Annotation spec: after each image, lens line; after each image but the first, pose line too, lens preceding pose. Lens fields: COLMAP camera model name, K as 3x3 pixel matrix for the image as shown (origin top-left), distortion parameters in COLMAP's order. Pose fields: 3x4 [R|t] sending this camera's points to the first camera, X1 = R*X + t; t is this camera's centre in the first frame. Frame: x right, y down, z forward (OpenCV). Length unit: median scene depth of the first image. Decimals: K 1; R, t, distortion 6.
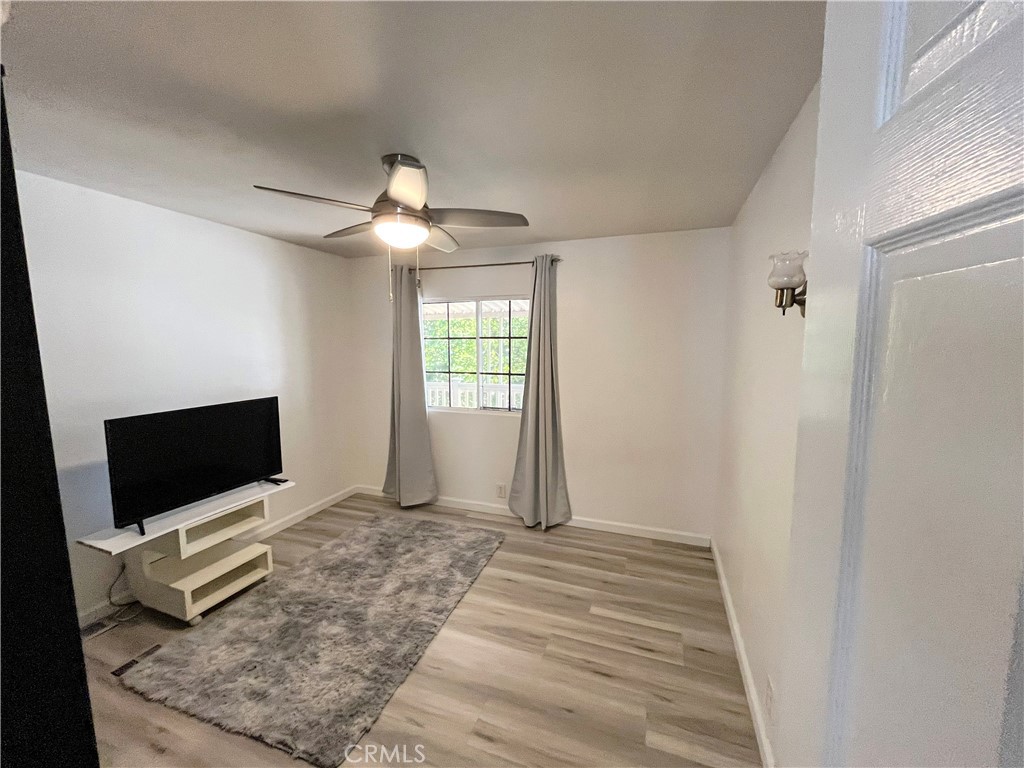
lens RADIAL K [[412.4, 0, 507.7], [0, 412.4, 386.4], [0, 0, 1]] dist [-0.002063, -0.000057]
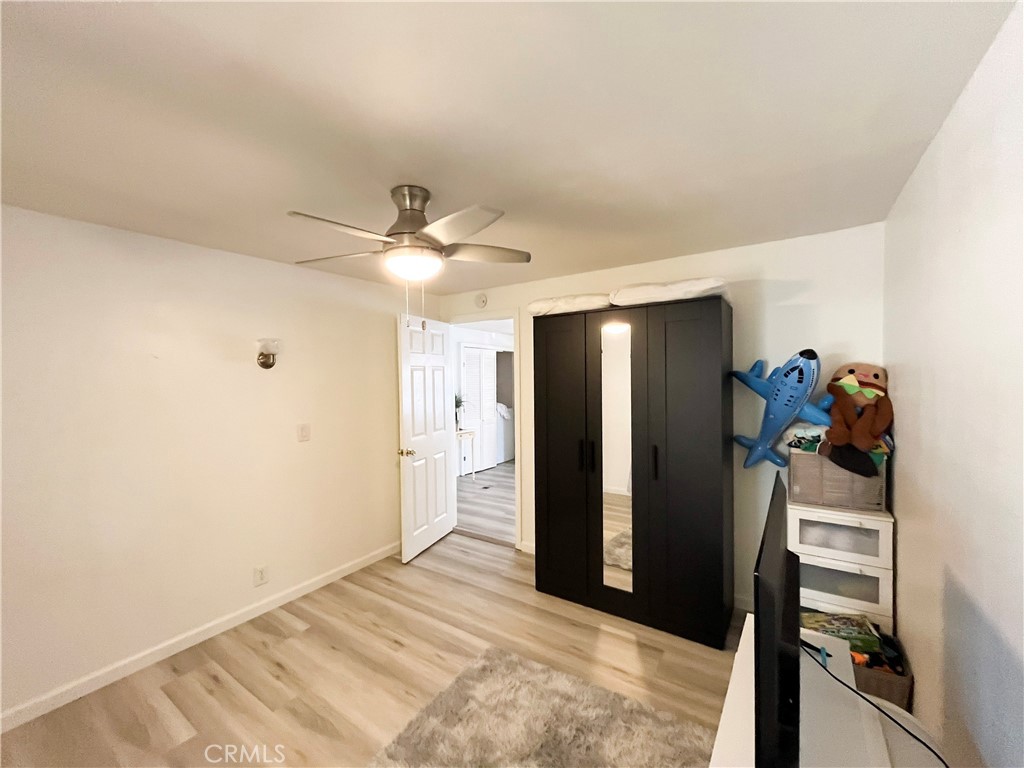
lens RADIAL K [[412.4, 0, 507.7], [0, 412.4, 386.4], [0, 0, 1]] dist [-0.002063, -0.000057]
pose [[-0.964739, 0.019477, 0.262488, -0.738964], [0.050918, 0.992230, 0.113517, -0.185866], [-0.258237, 0.122879, -0.958235, 1.941656]]
